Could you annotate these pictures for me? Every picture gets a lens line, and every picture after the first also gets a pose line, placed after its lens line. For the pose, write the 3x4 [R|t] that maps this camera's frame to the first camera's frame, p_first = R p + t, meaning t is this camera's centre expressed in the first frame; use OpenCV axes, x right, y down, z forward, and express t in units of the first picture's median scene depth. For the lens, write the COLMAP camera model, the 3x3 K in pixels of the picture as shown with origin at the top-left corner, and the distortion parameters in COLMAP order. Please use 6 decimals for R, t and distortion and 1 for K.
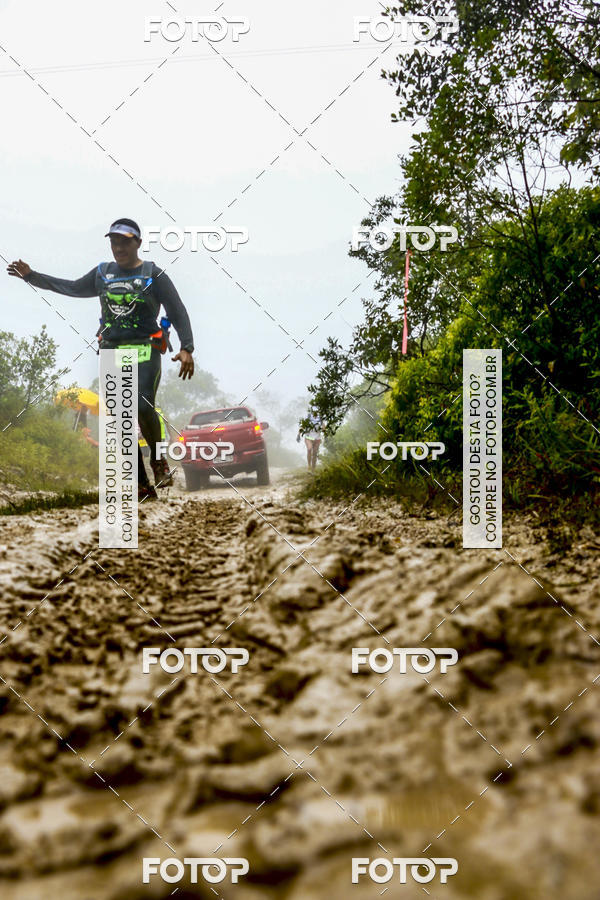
lens RADIAL K [[752.4, 0, 300.0], [0, 752.4, 450.0], [0, 0, 1]] dist [-0.158813, 0.137201]
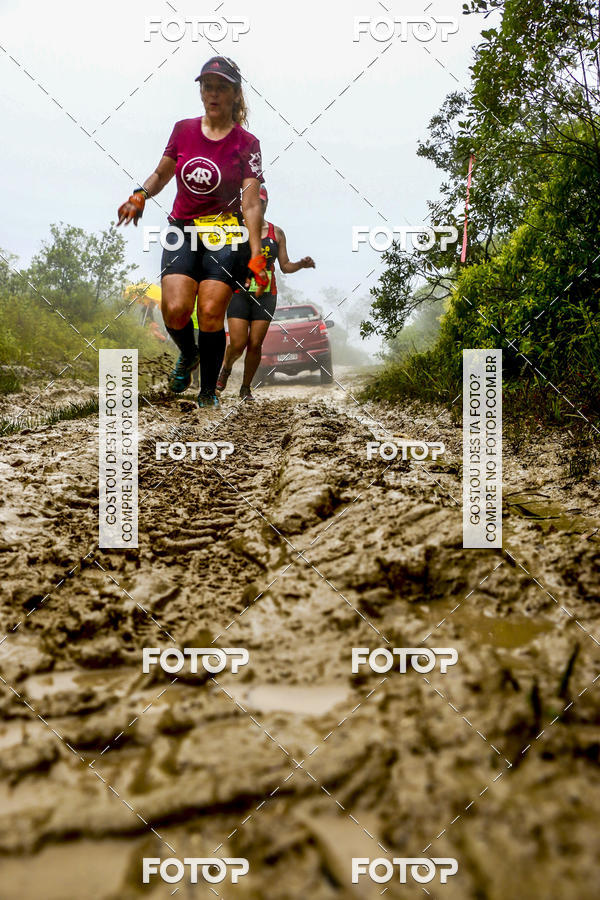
lens RADIAL K [[752.4, 0, 300.0], [0, 752.4, 450.0], [0, 0, 1]] dist [-0.158813, 0.137201]
pose [[0.995309, 0.037947, -0.088997, 0.058043], [-0.025125, 0.989691, 0.140998, -0.041246], [0.093430, -0.138100, 0.986002, -0.078579]]
